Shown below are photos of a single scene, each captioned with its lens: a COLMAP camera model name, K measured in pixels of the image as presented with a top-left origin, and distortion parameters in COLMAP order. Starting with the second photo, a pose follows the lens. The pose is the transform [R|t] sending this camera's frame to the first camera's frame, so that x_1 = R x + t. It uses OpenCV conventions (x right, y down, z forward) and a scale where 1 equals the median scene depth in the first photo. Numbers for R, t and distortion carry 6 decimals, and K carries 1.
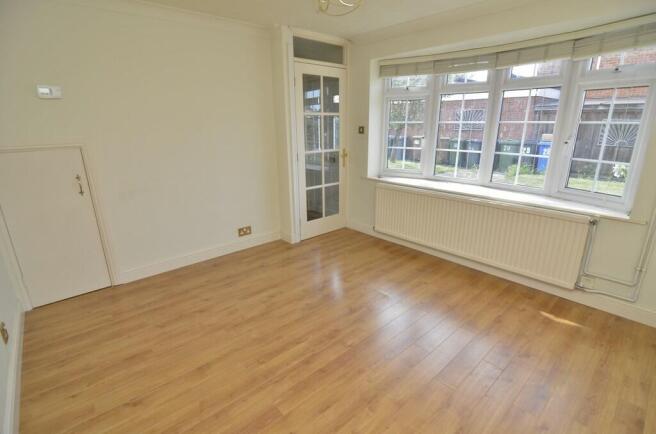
lens RADIAL K [[314.0, 0, 327.9], [0, 314.0, 218.1], [0, 0, 1]] dist [-0.013629, -0.002042]
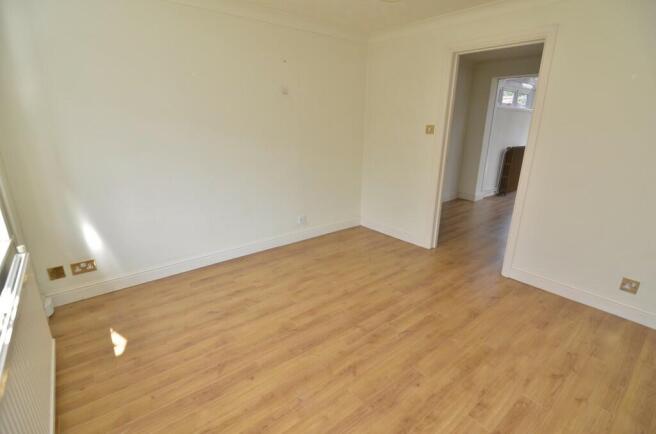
lens RADIAL K [[314.0, 0, 327.4], [0, 314.0, 217.2], [0, 0, 1]] dist [-0.013629, -0.002042]
pose [[-0.998847, -0.018881, 0.044146, 0.128924], [0.008845, 0.831349, 0.555680, -0.489339], [-0.047193, 0.555429, -0.830224, 1.621969]]
